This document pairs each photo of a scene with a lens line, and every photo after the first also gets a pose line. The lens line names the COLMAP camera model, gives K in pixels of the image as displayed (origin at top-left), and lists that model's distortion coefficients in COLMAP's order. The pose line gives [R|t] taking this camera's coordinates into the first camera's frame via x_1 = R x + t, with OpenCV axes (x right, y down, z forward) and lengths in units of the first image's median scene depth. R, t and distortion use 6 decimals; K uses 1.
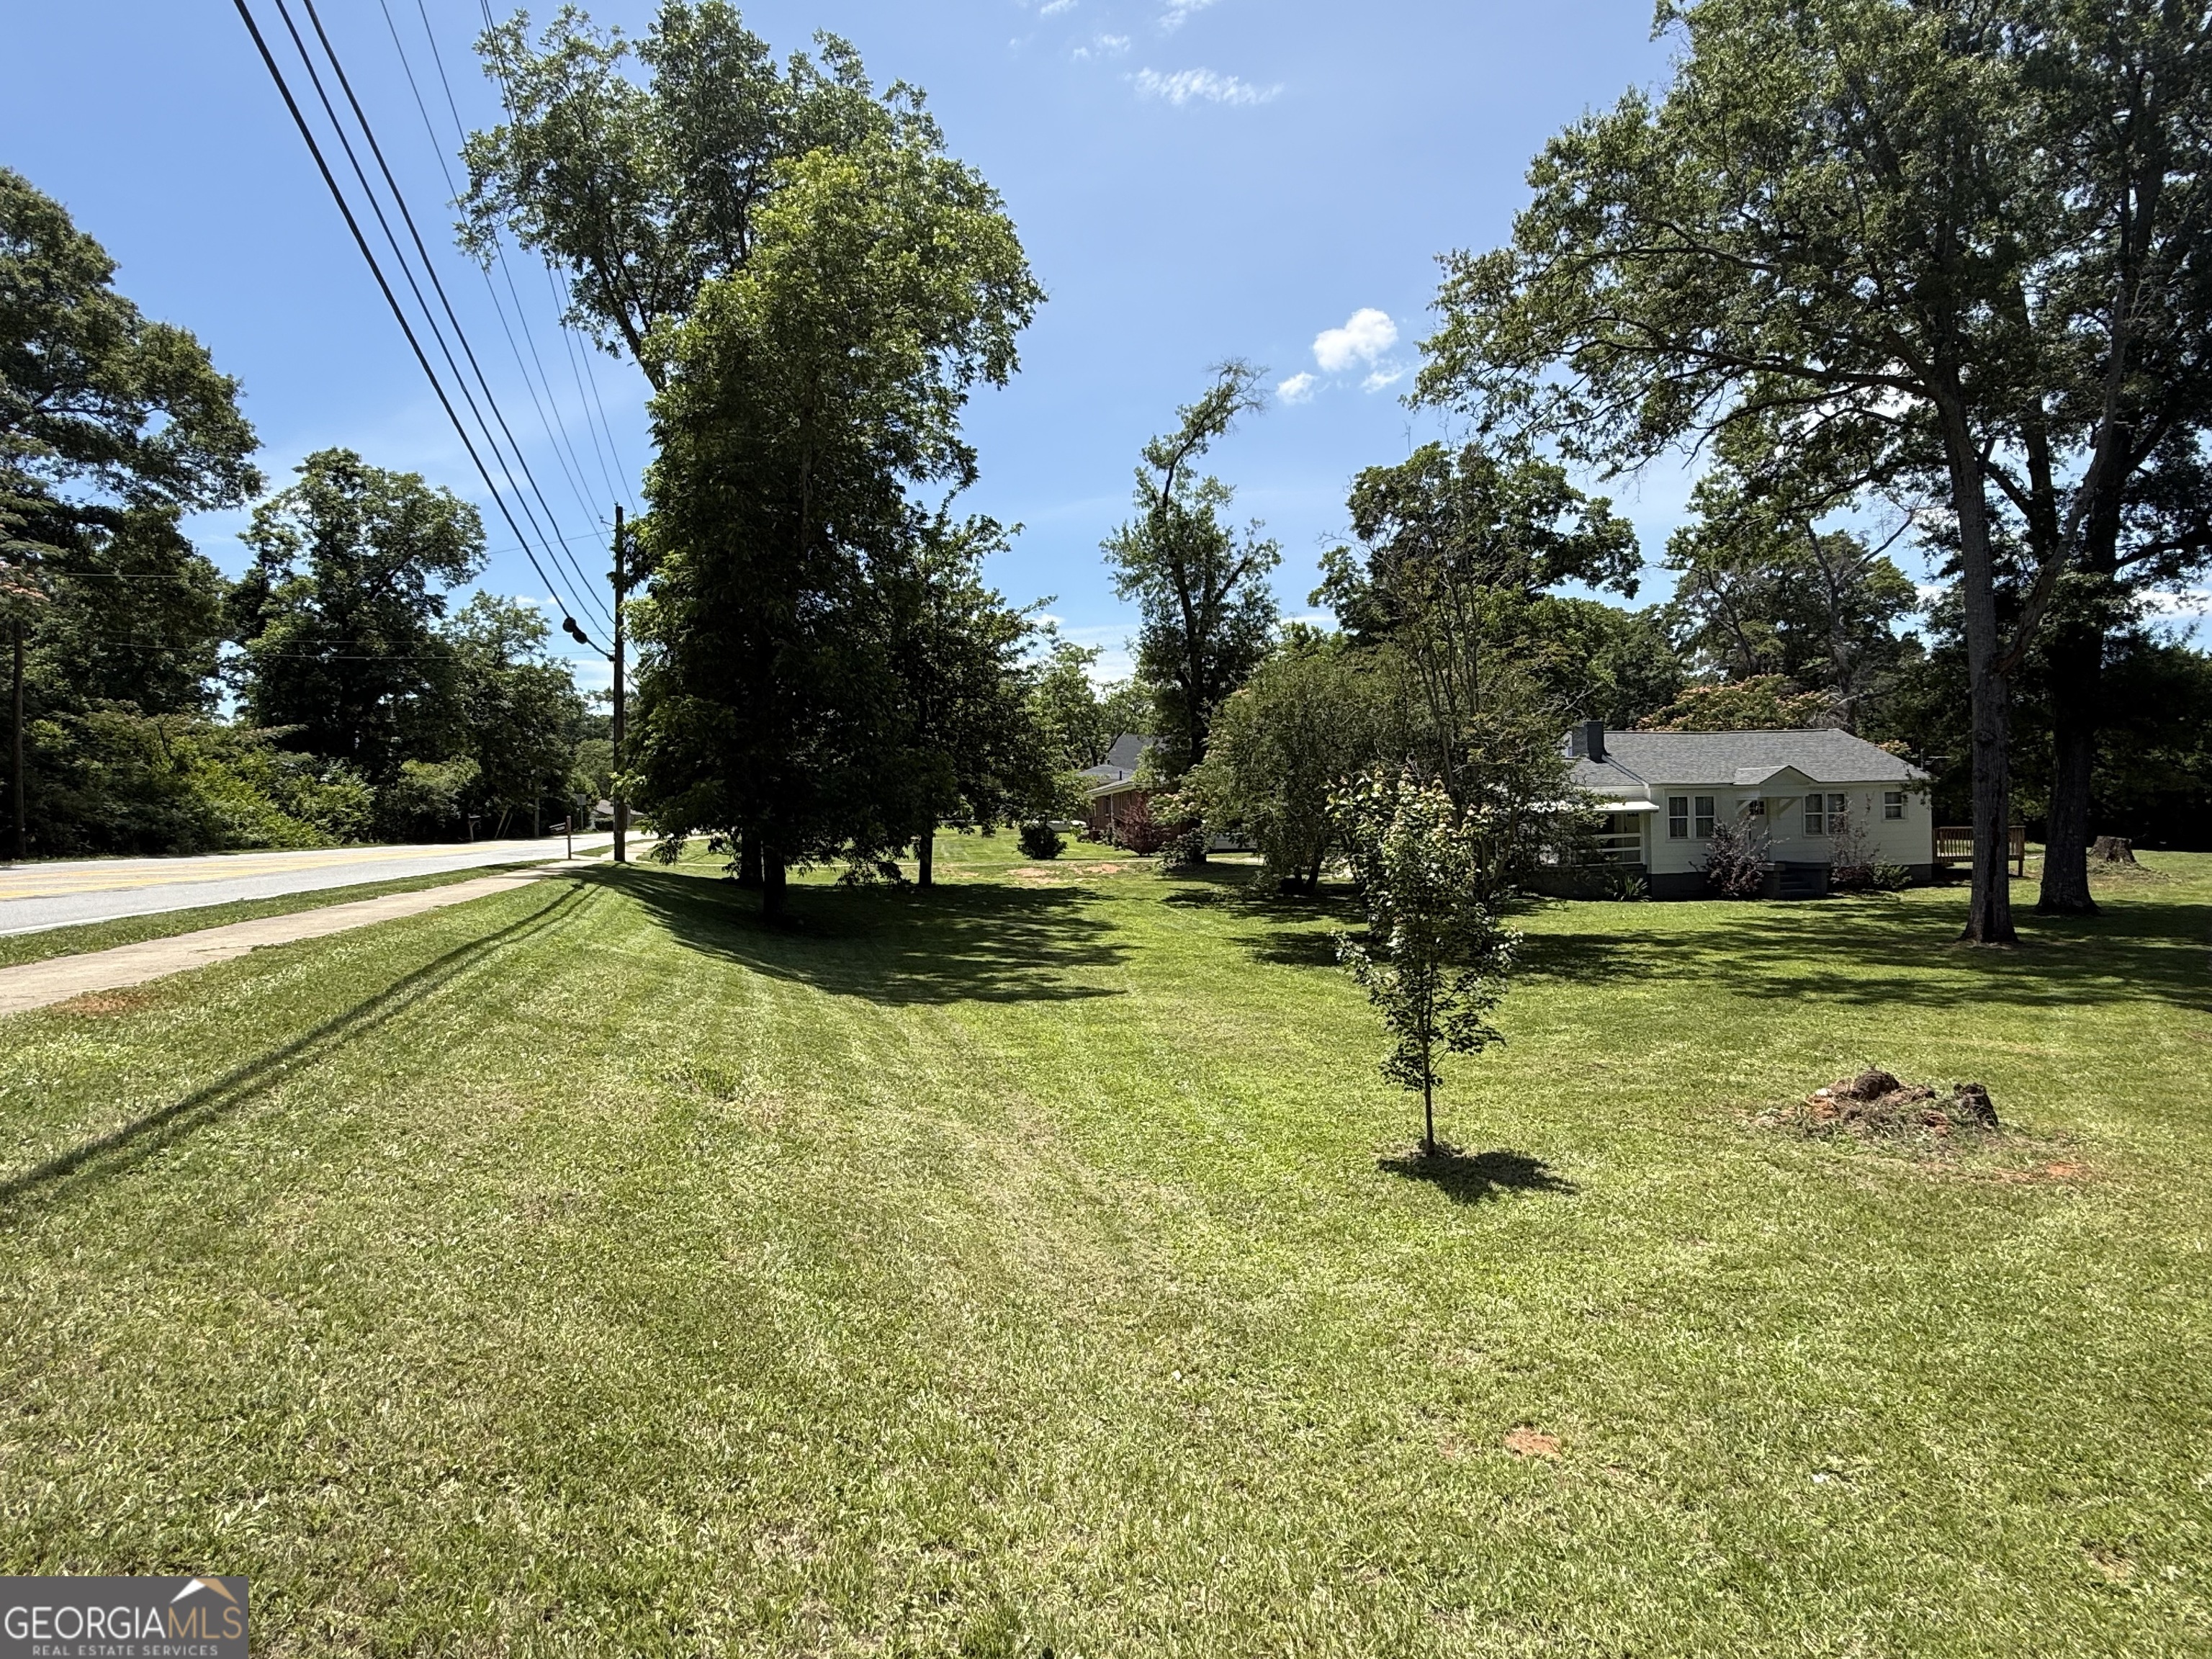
lens RADIAL K [[1178.8, 0, 1122.3], [0, 1178.8, 833.3], [0, 0, 1]] dist [0.001378, -0.000956]
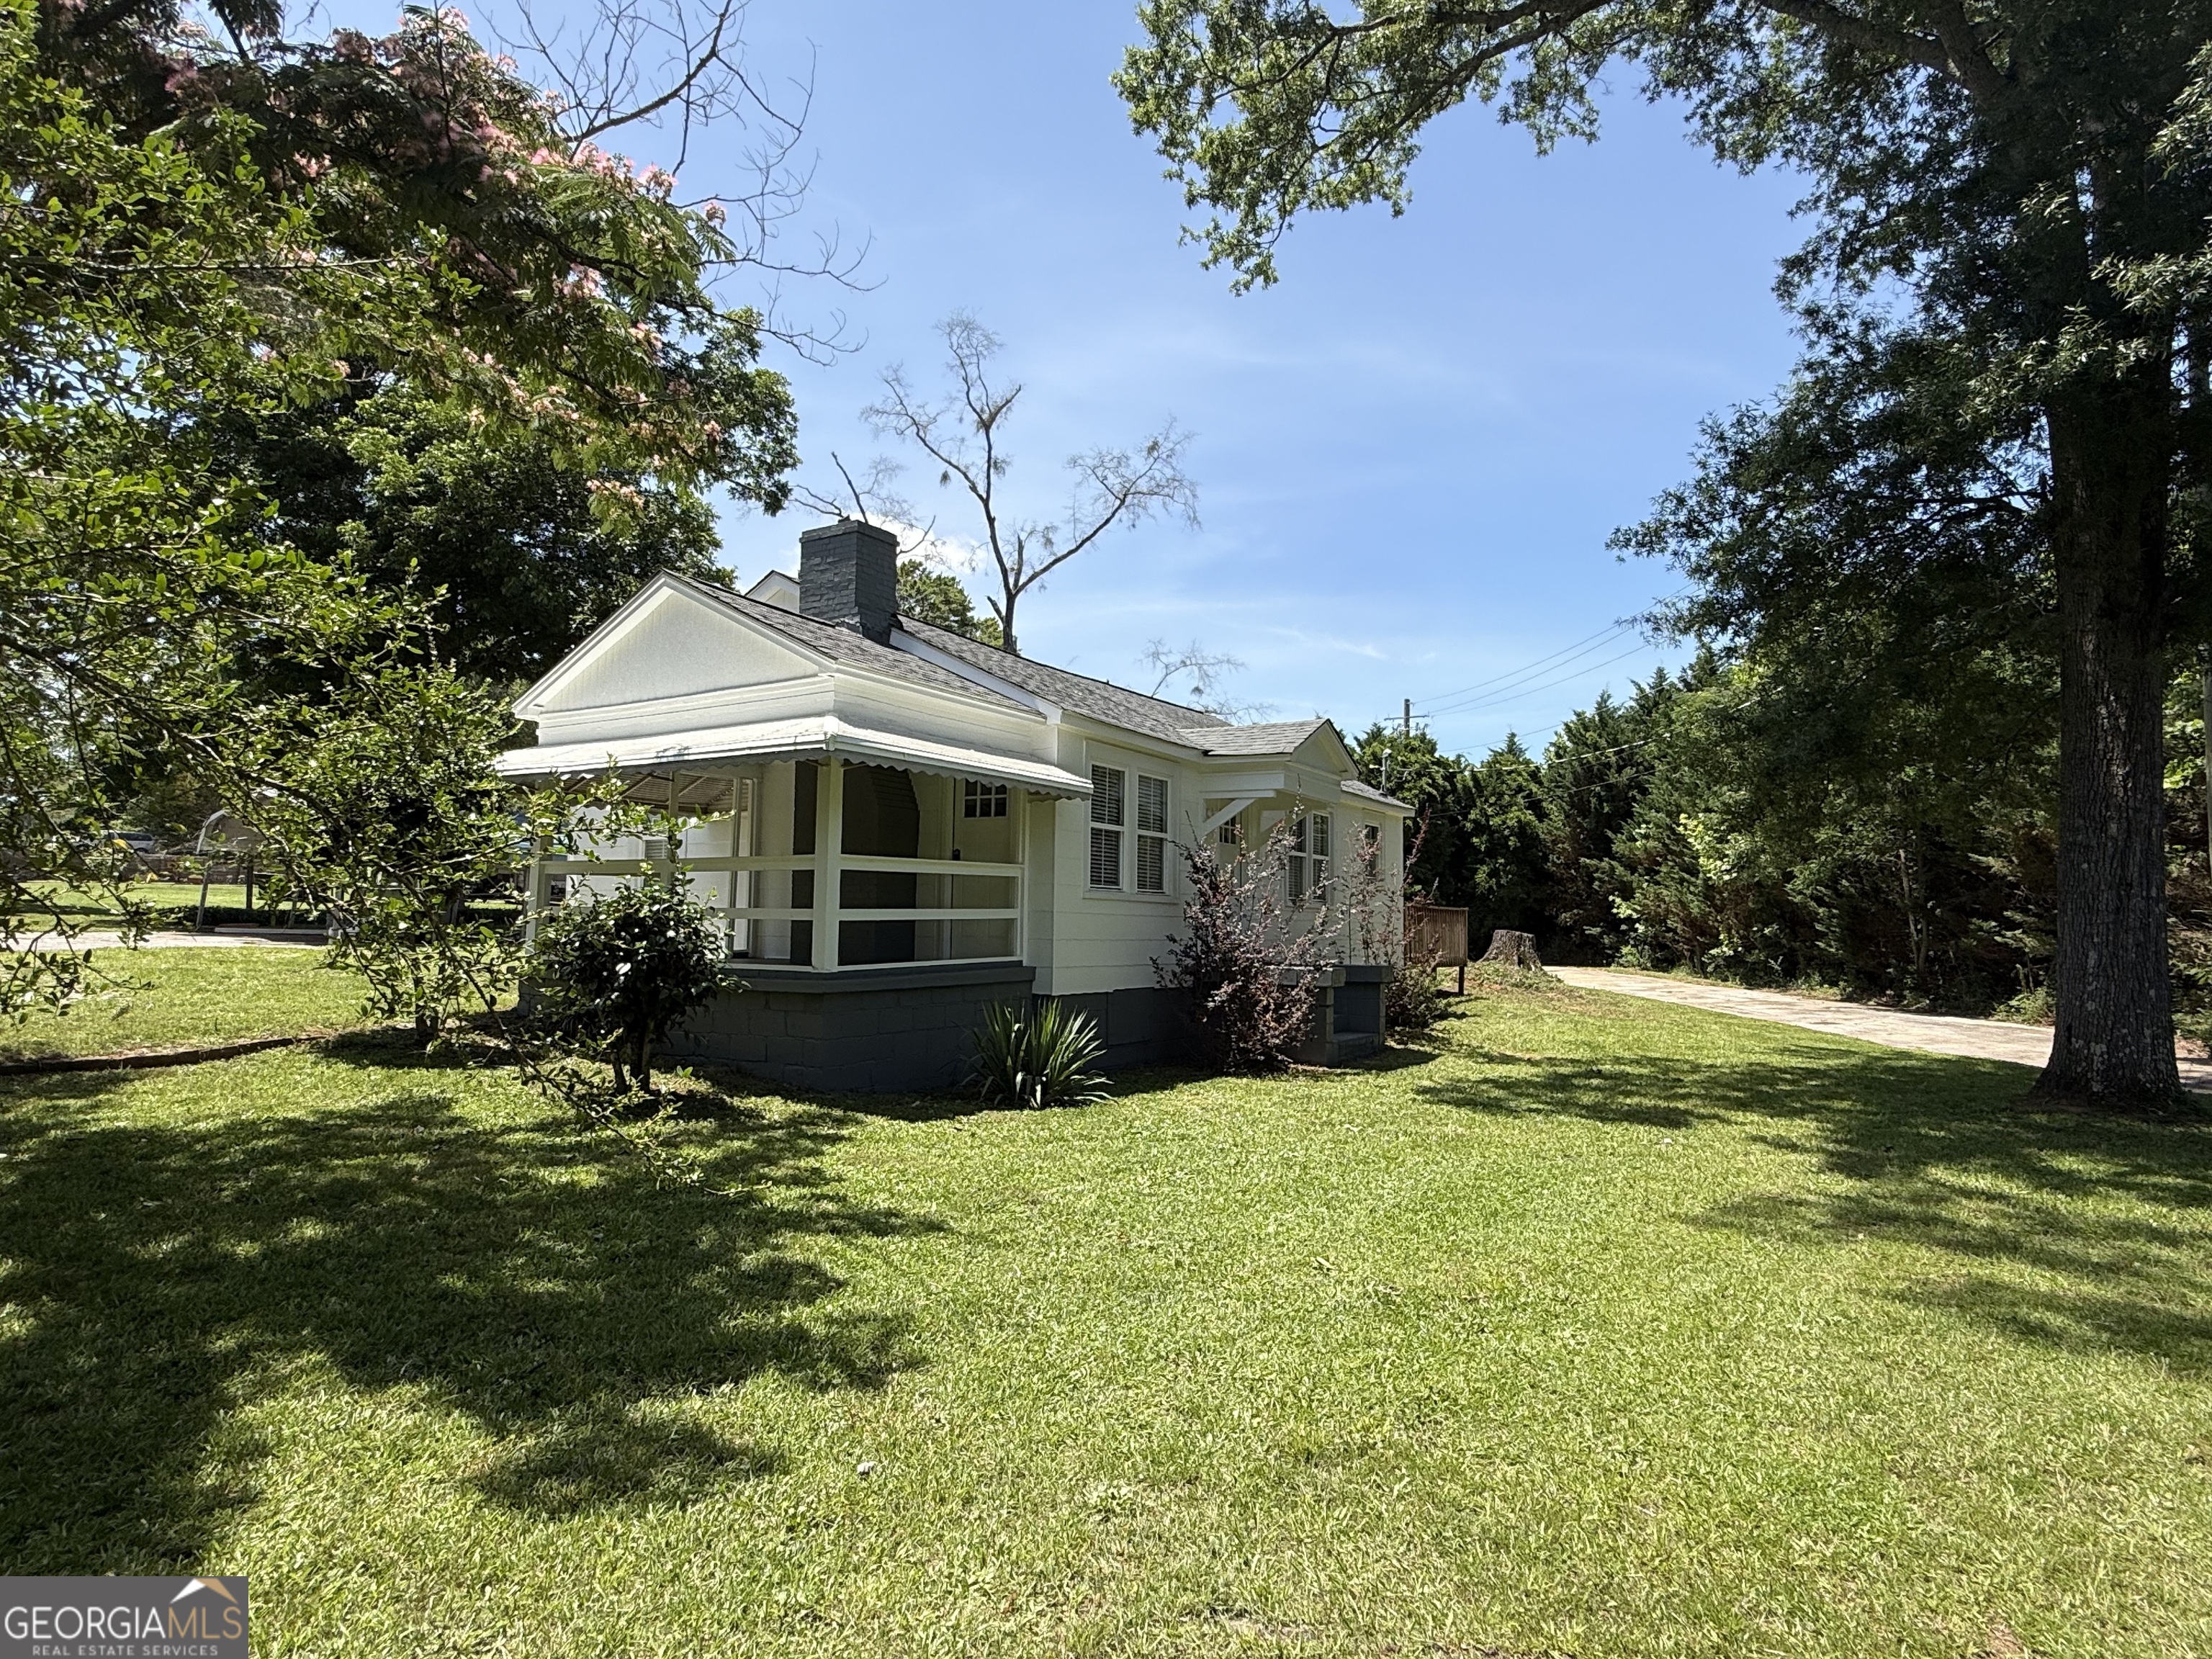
lens RADIAL K [[1178.8, 0, 1099.4], [0, 1178.8, 831.9], [0, 0, 1]] dist [0.001378, -0.000956]
pose [[0.706717, 0.089029, 0.701872, 0.284057], [-0.033304, 0.995137, -0.092695, 0.024143], [-0.706712, 0.042133, 0.706246, 0.935480]]
